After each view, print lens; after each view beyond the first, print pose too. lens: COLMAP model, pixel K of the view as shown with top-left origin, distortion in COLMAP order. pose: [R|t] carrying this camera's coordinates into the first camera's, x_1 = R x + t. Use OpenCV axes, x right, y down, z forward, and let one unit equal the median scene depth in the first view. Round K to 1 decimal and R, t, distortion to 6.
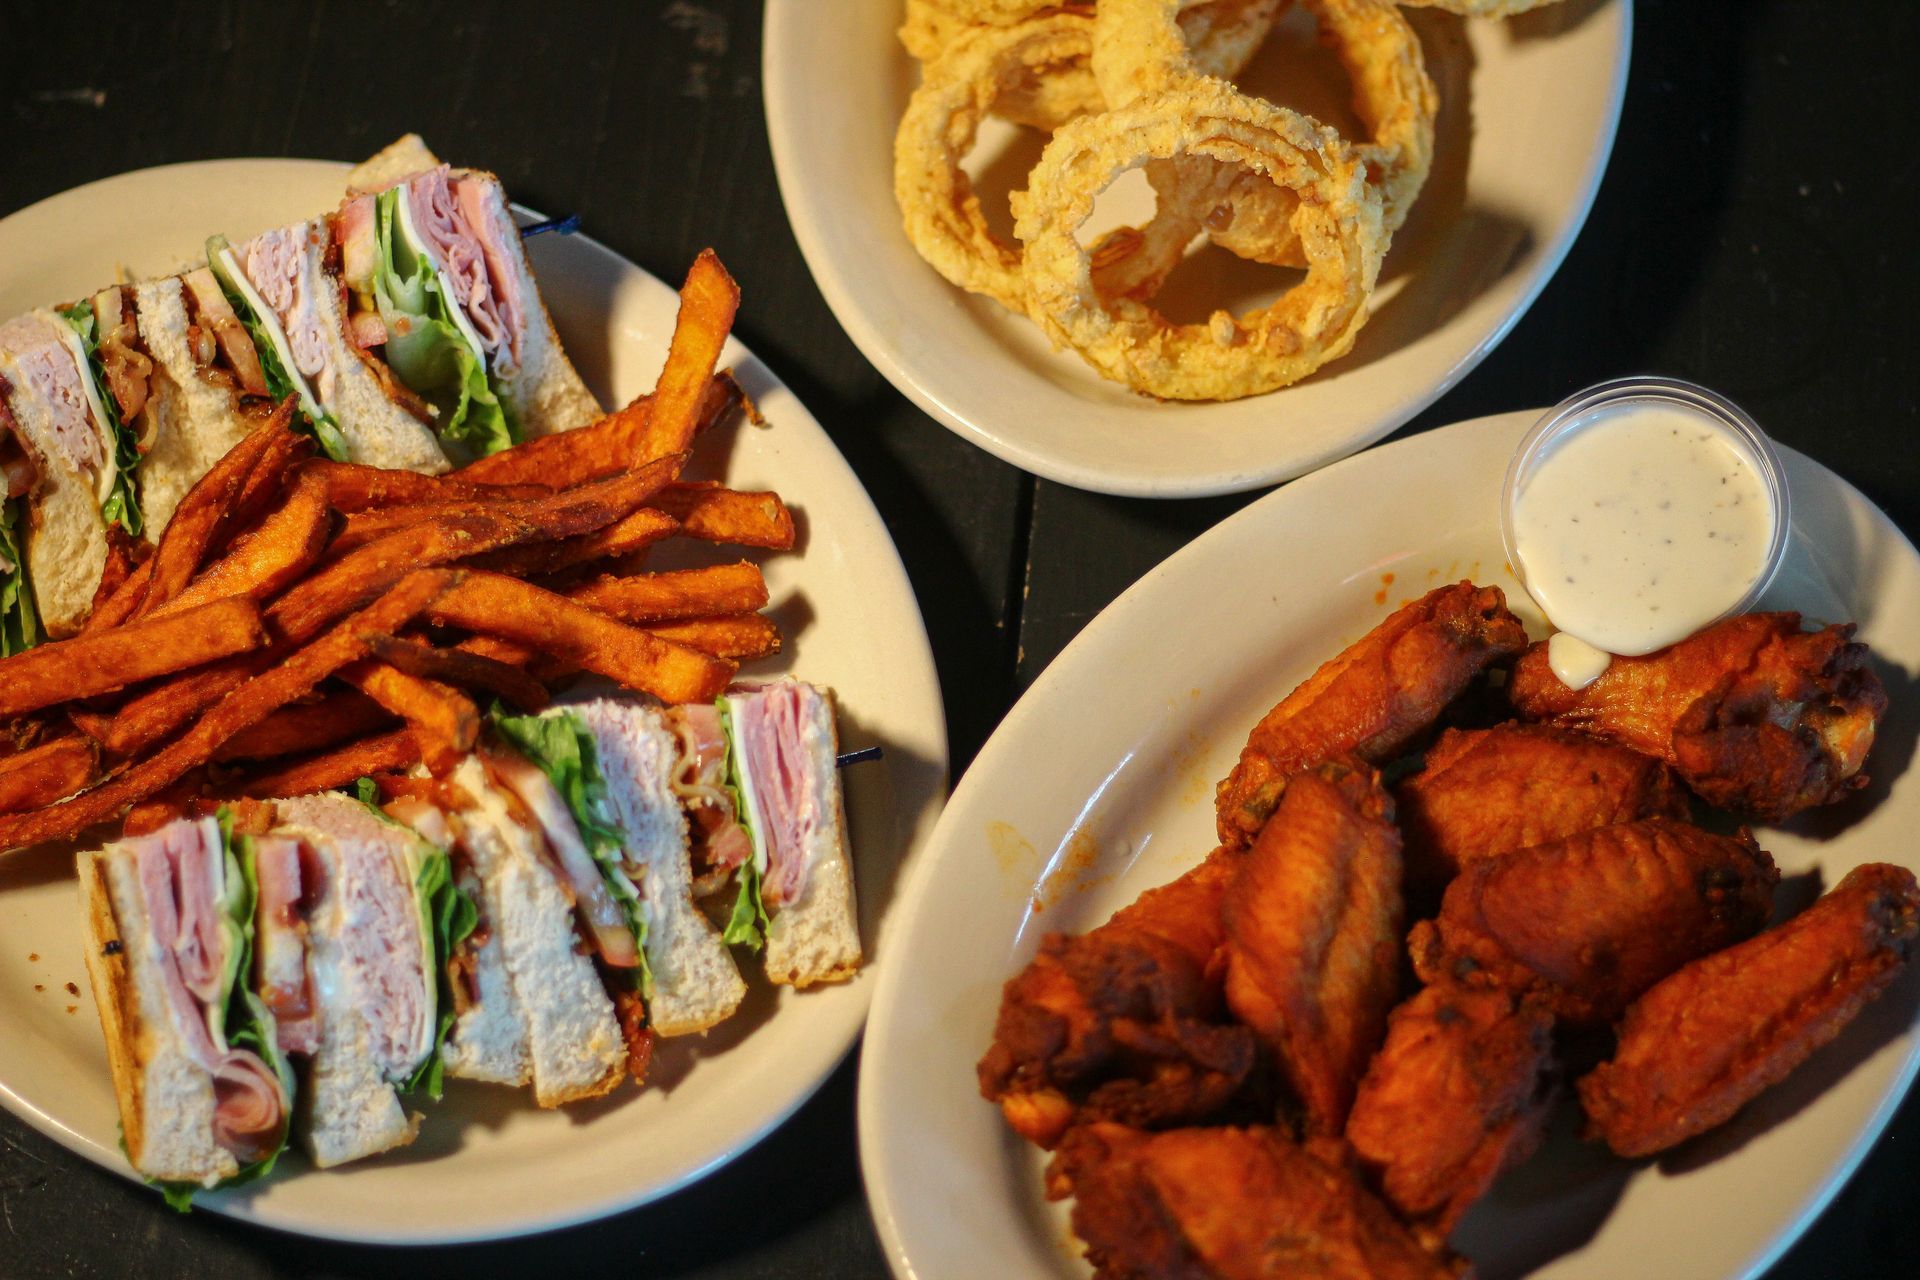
lens RADIAL K [[4866.8, 0, 960.0], [0, 4866.8, 640.0], [0, 0, 1]] dist [-0.141812, 0.429008]
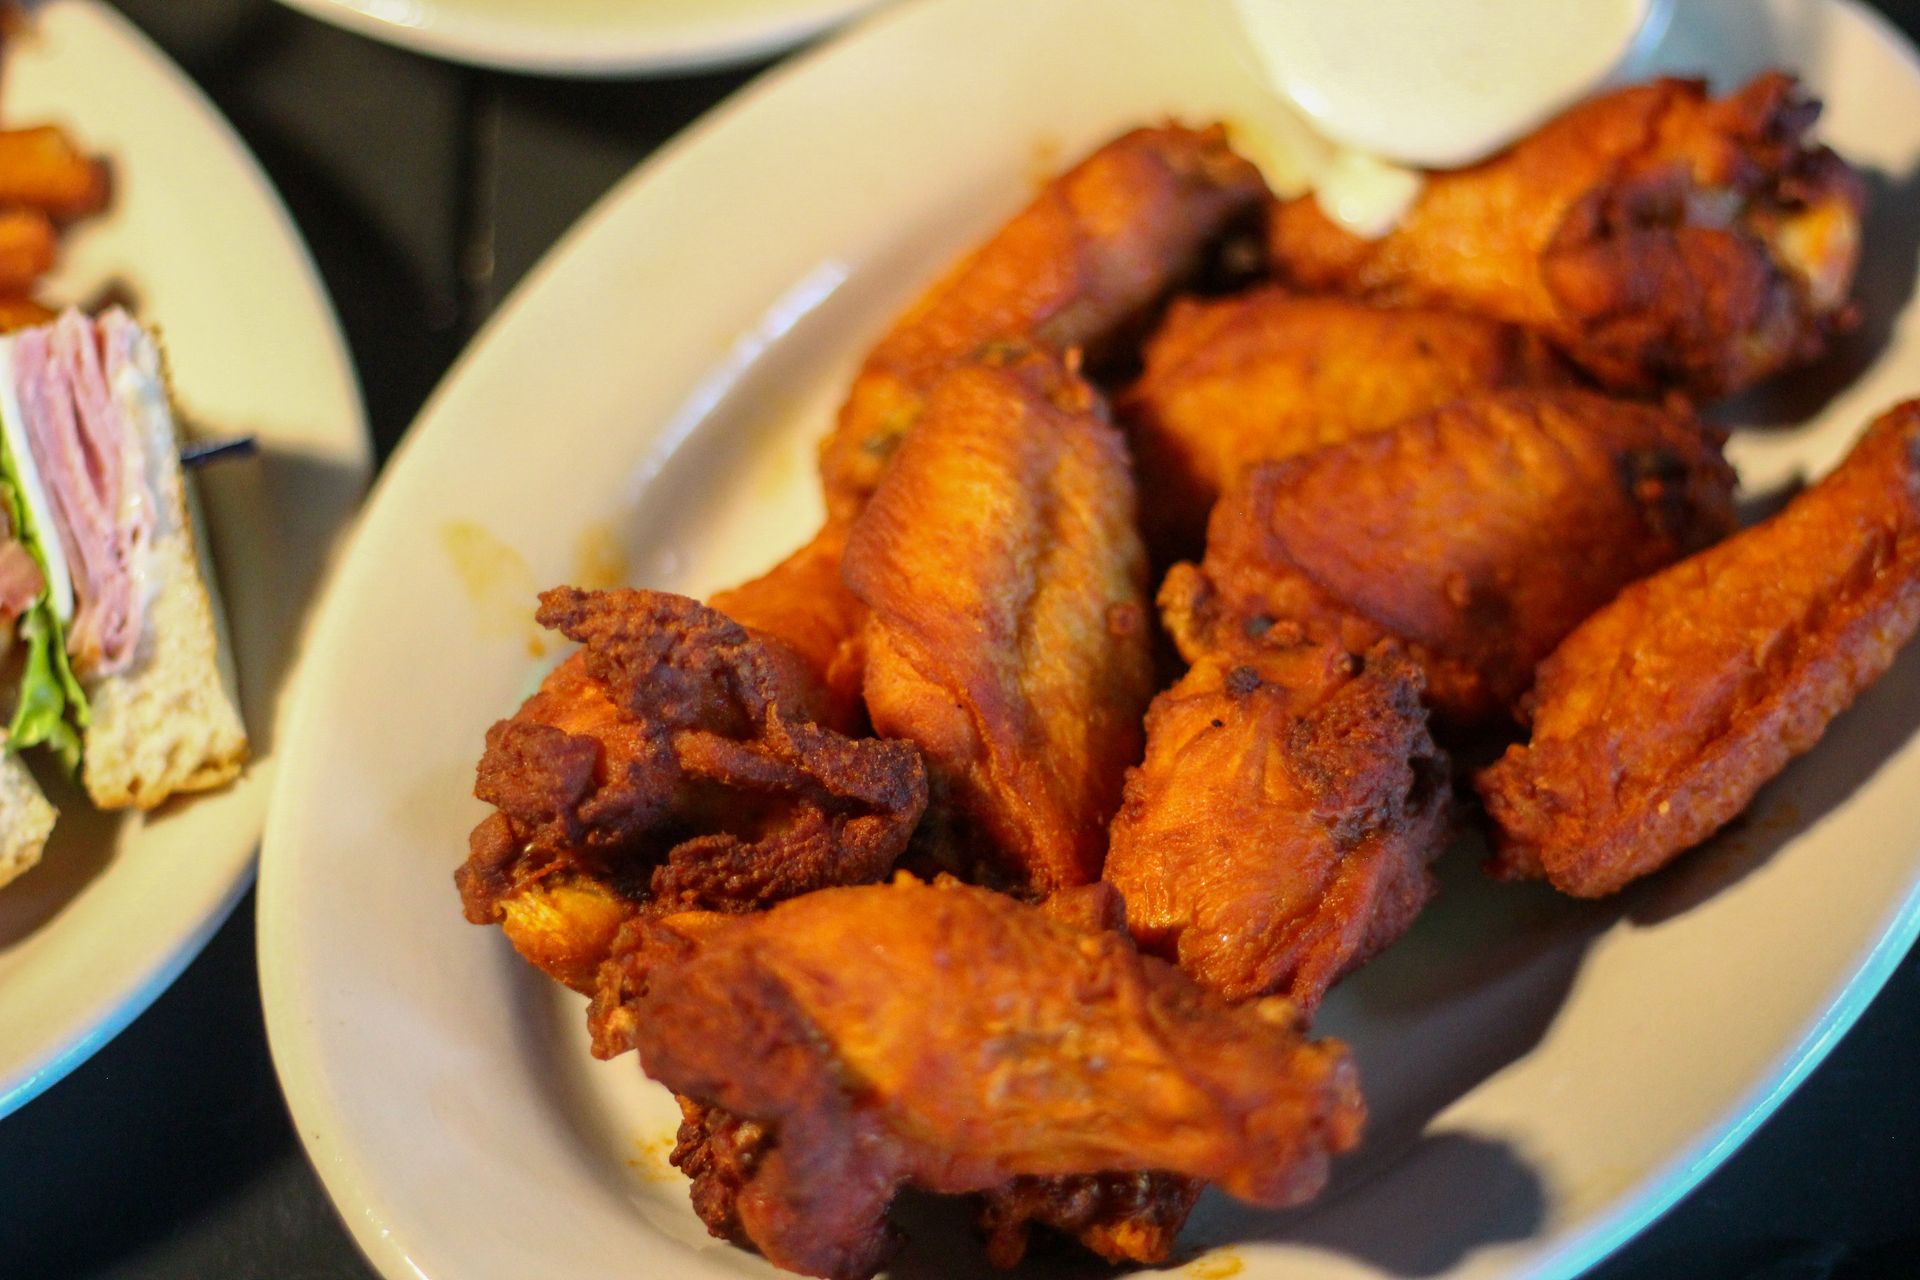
lens RADIAL K [[4866.8, 0, 960.0], [0, 4866.8, 640.0], [0, 0, 1]] dist [-0.141812, 0.429008]
pose [[0.989812, -0.101286, 0.100065, 0.007826], [0.116485, 0.980210, -0.160061, 0.159152], [-0.081873, 0.170086, 0.982022, 0.417393]]
